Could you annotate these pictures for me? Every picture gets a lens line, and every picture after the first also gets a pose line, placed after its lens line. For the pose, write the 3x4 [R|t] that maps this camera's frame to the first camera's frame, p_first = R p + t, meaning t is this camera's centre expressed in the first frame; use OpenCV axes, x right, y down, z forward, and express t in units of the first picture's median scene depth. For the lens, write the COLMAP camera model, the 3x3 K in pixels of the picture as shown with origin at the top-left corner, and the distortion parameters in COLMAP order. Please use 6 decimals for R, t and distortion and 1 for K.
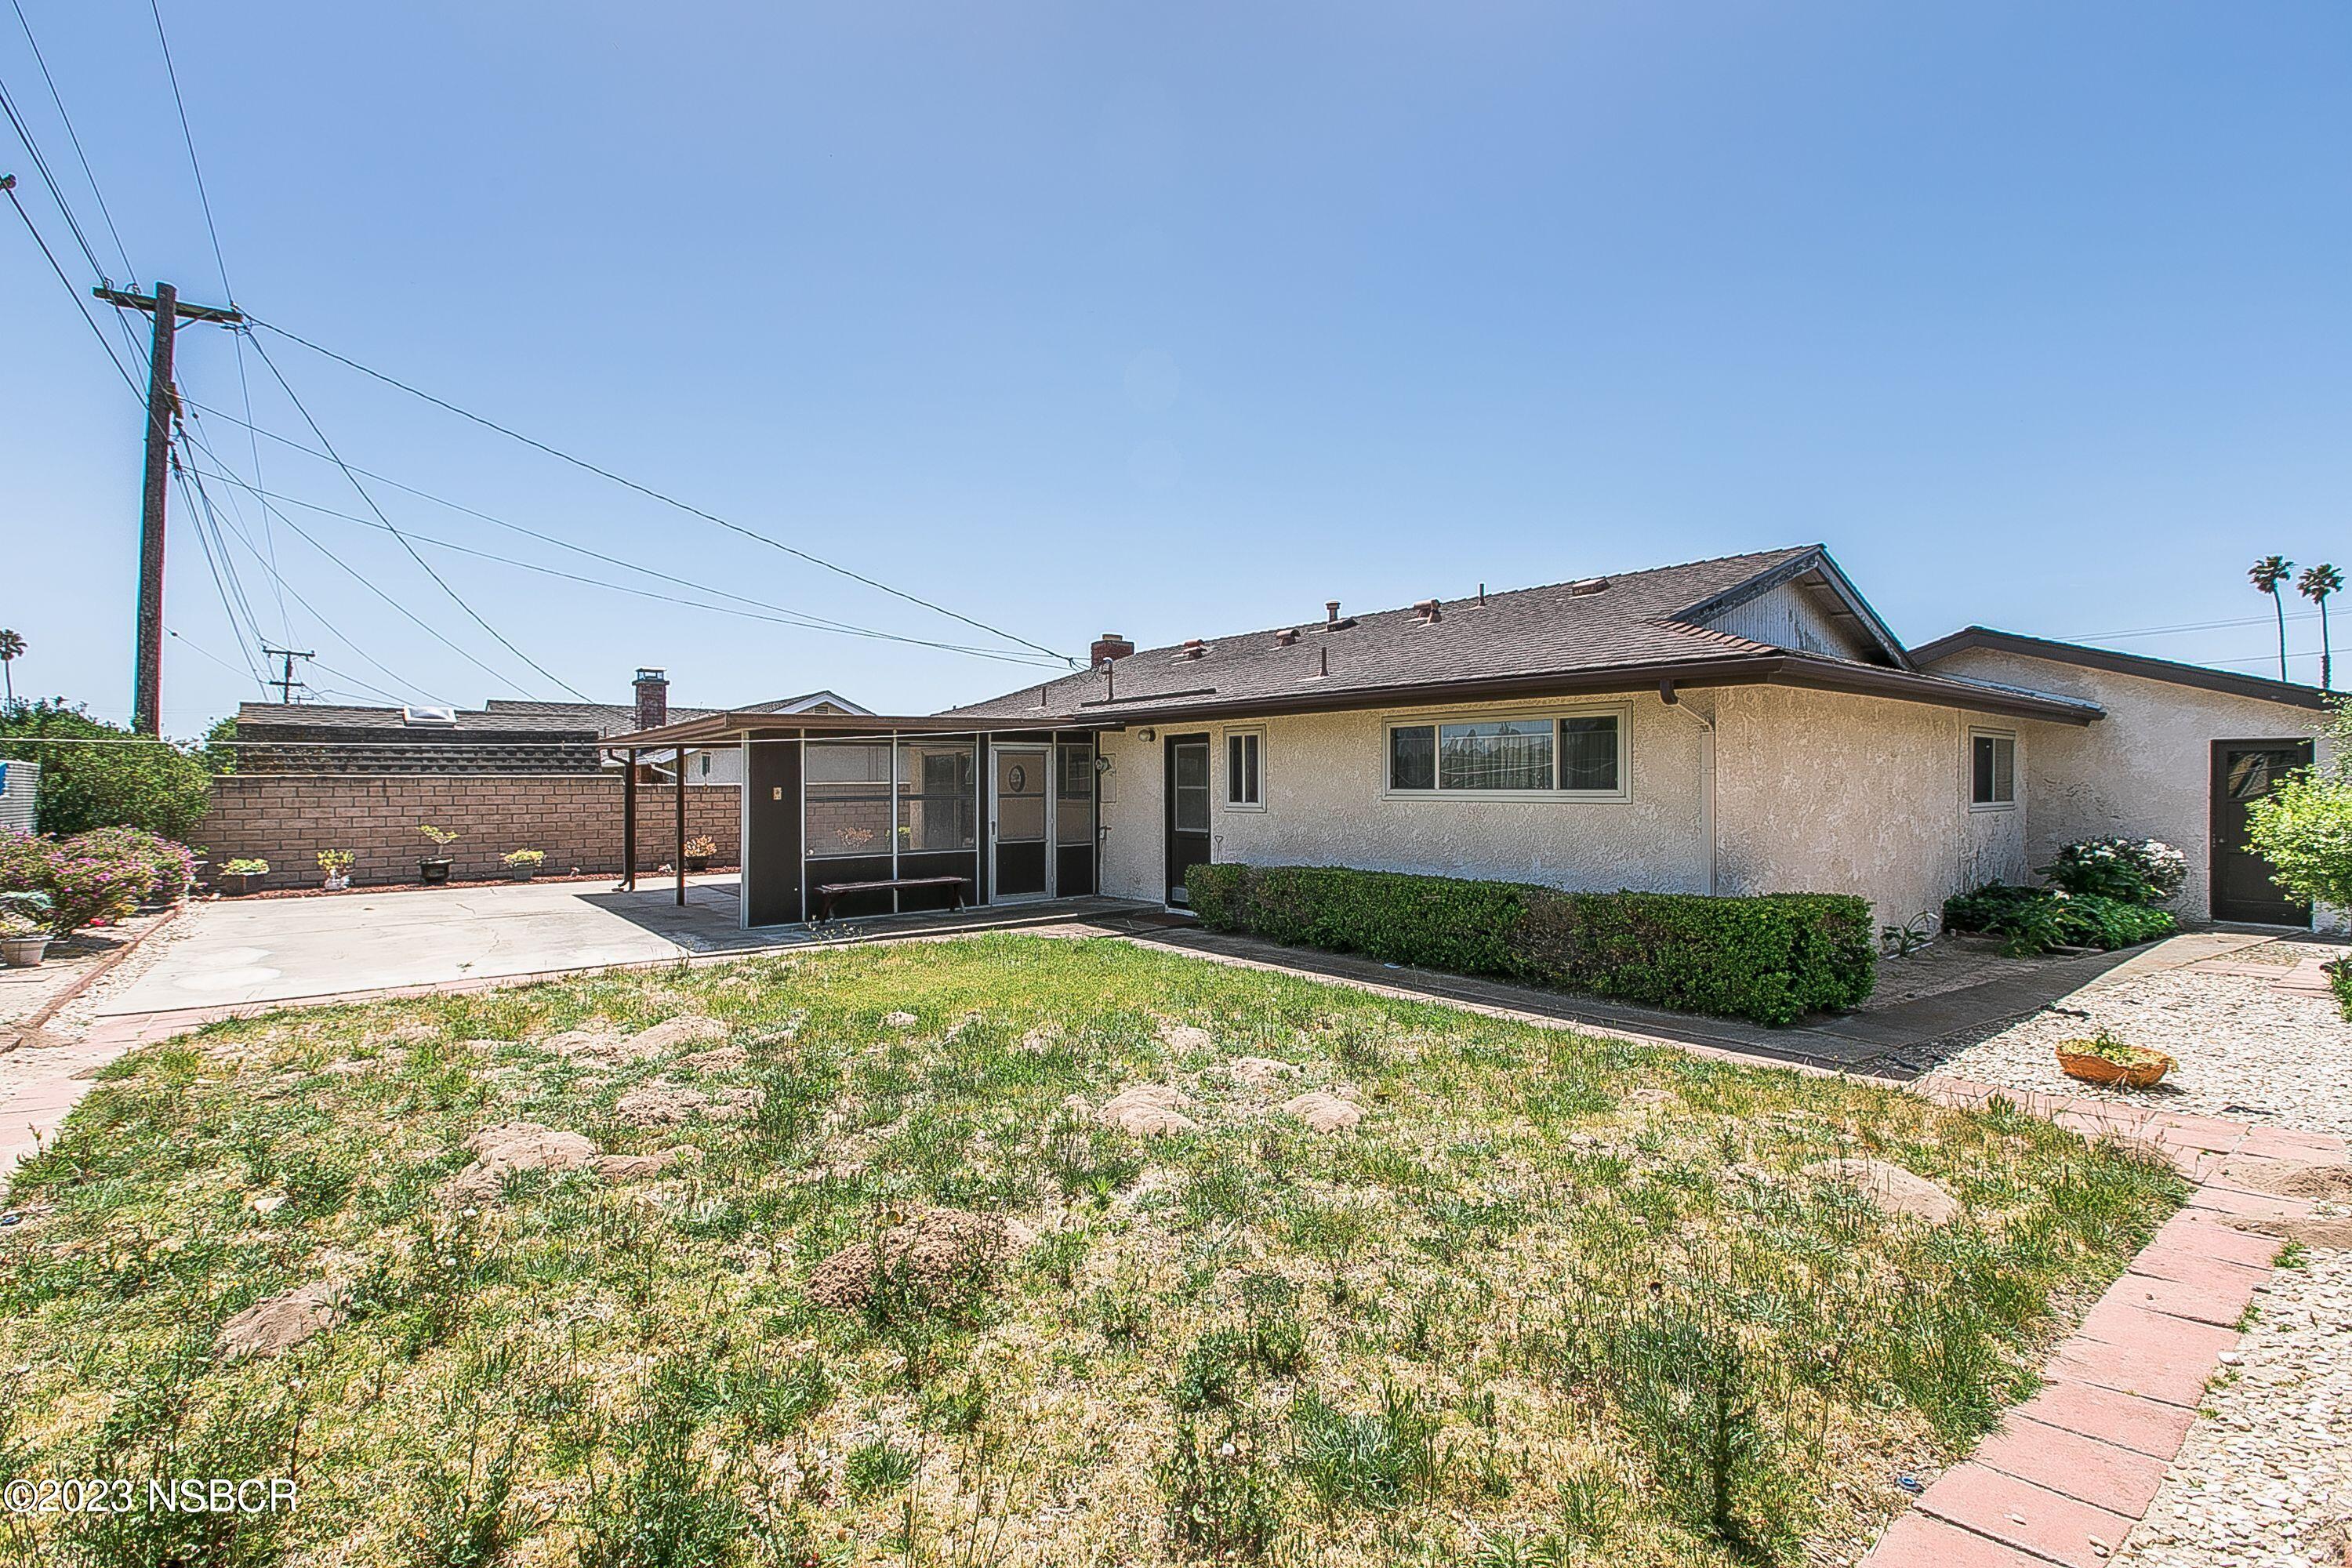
lens RADIAL K [[1057.3, 0, 1165.0], [0, 1057.3, 787.7], [0, 0, 1]] dist [-0.000488, -0.000047]
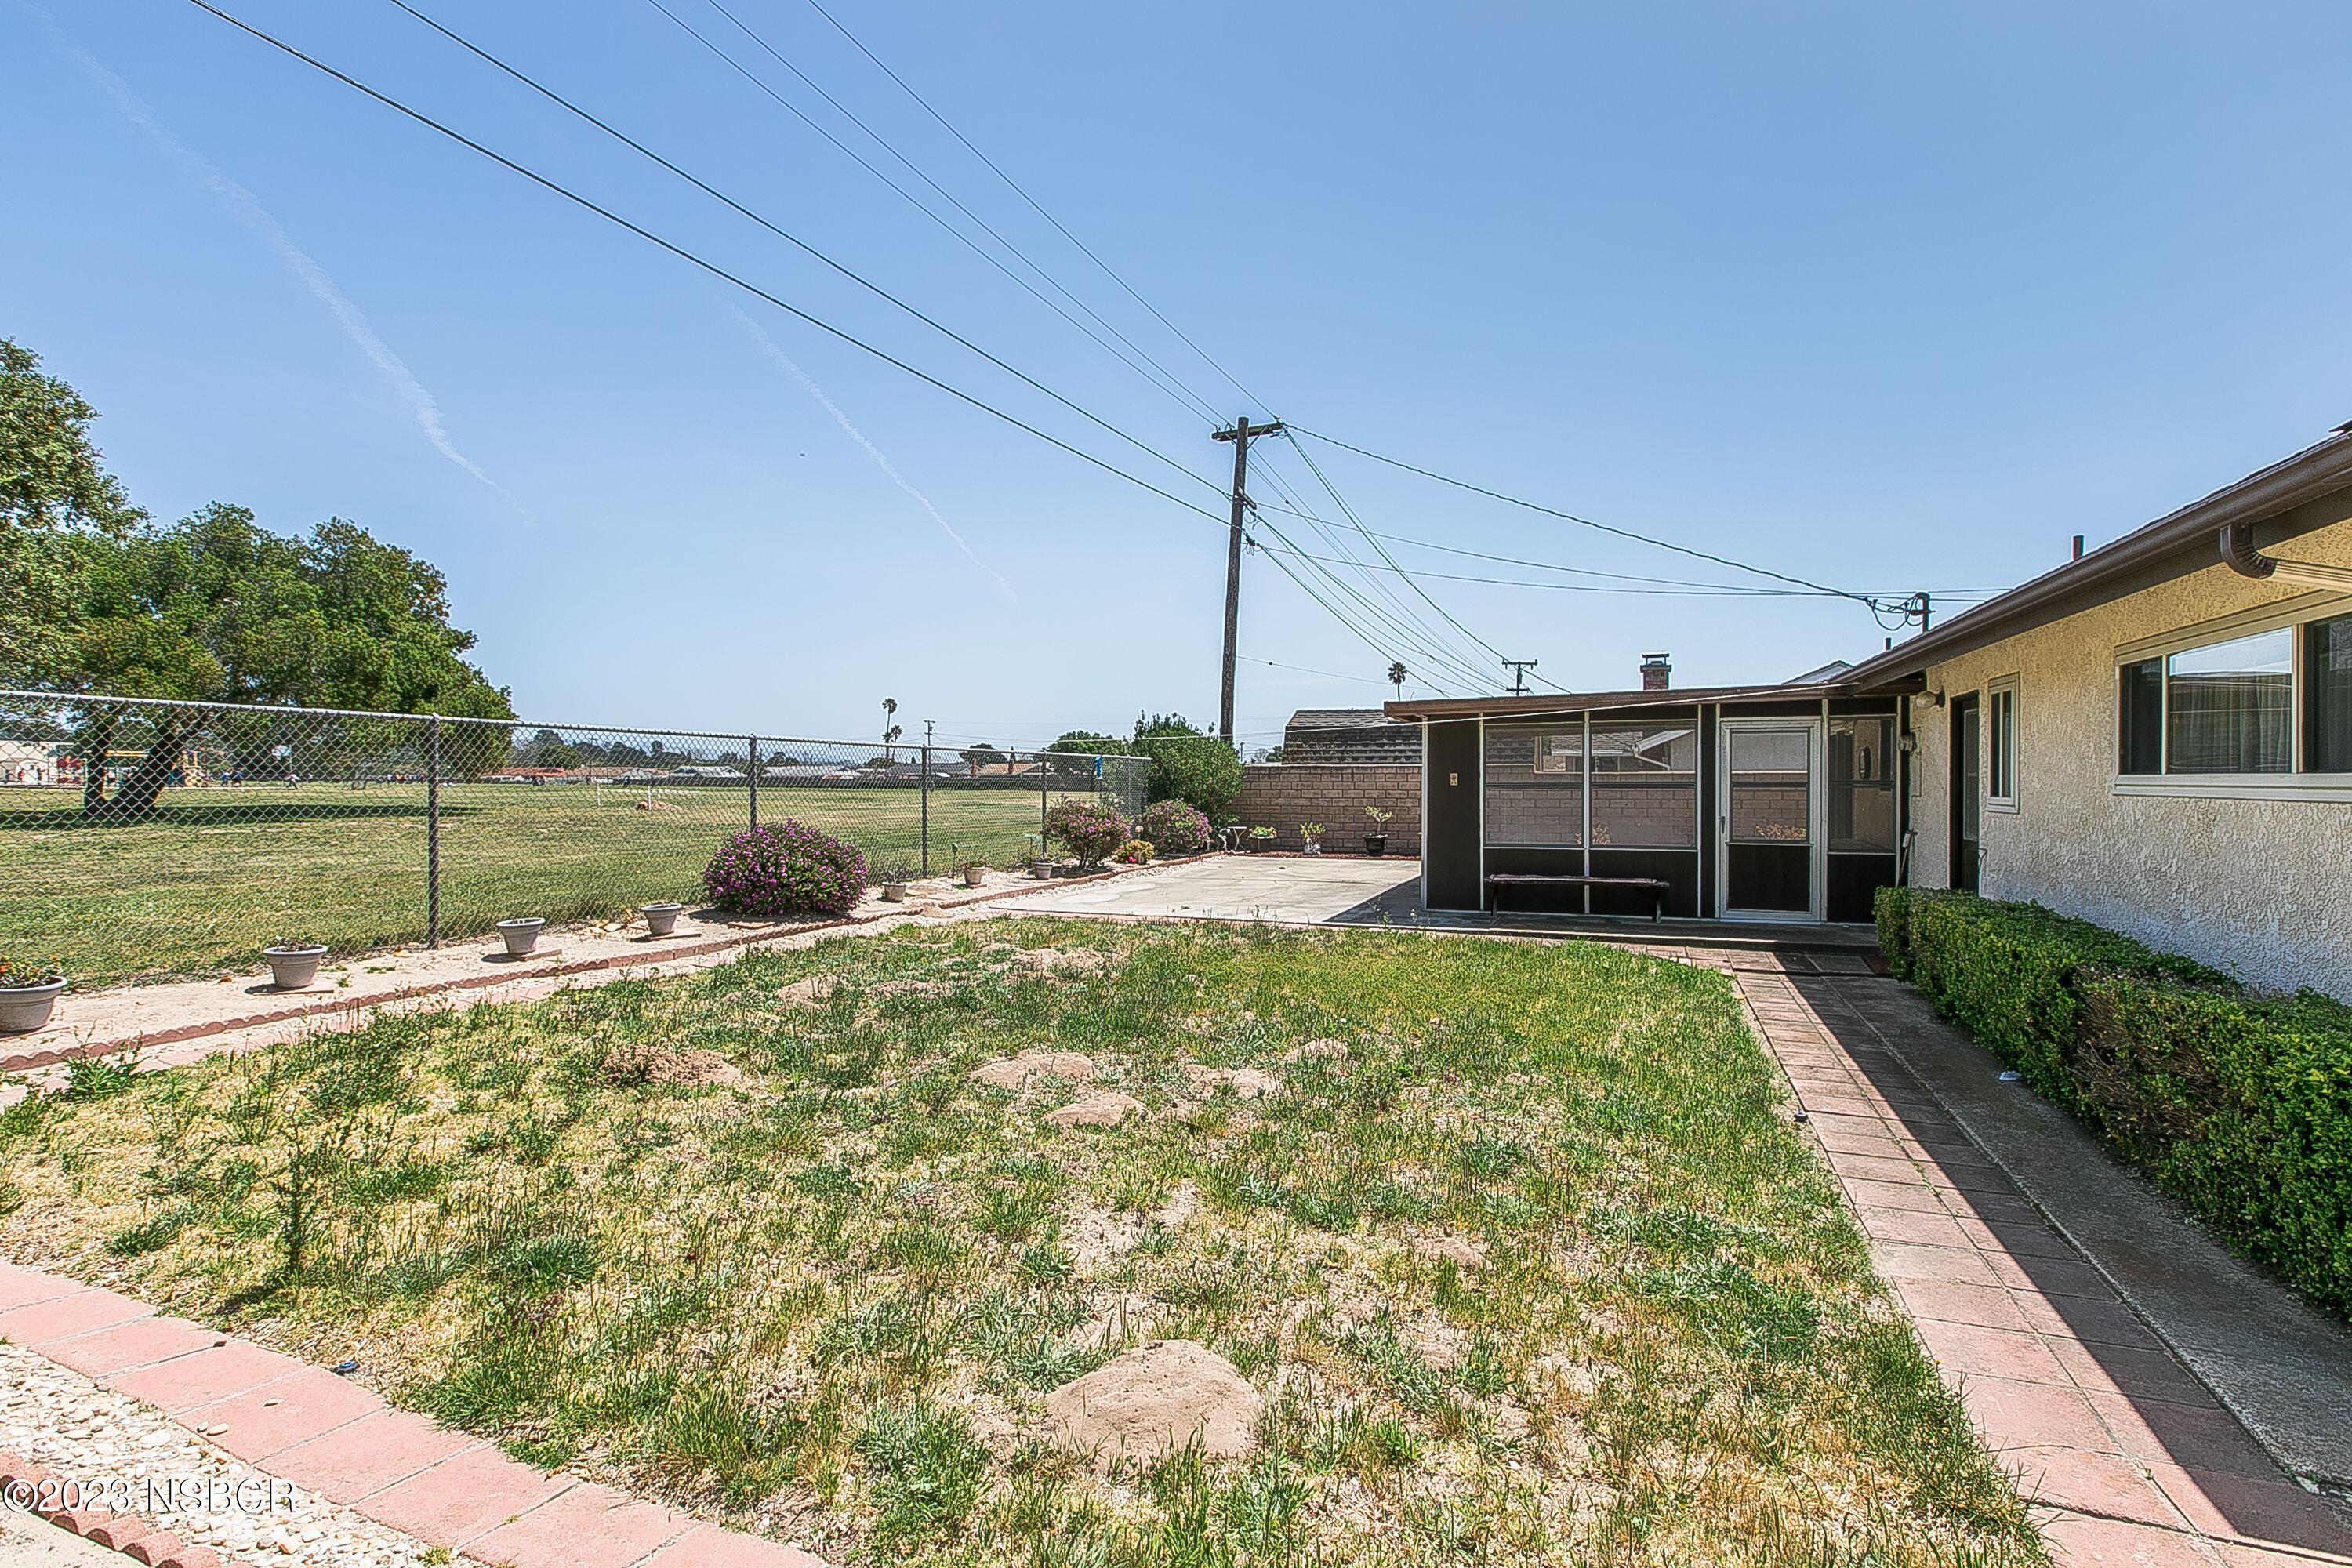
lens RADIAL K [[1138.8, 0, 1176.0], [0, 1138.8, 784.0], [0, 0, 1]] dist [0.000429, 0.000106]
pose [[0.483989, 0.008010, -0.875038, 0.384581], [-0.005240, 0.999967, 0.006255, 0.004111], [0.875059, 0.001558, 0.484014, 0.209330]]
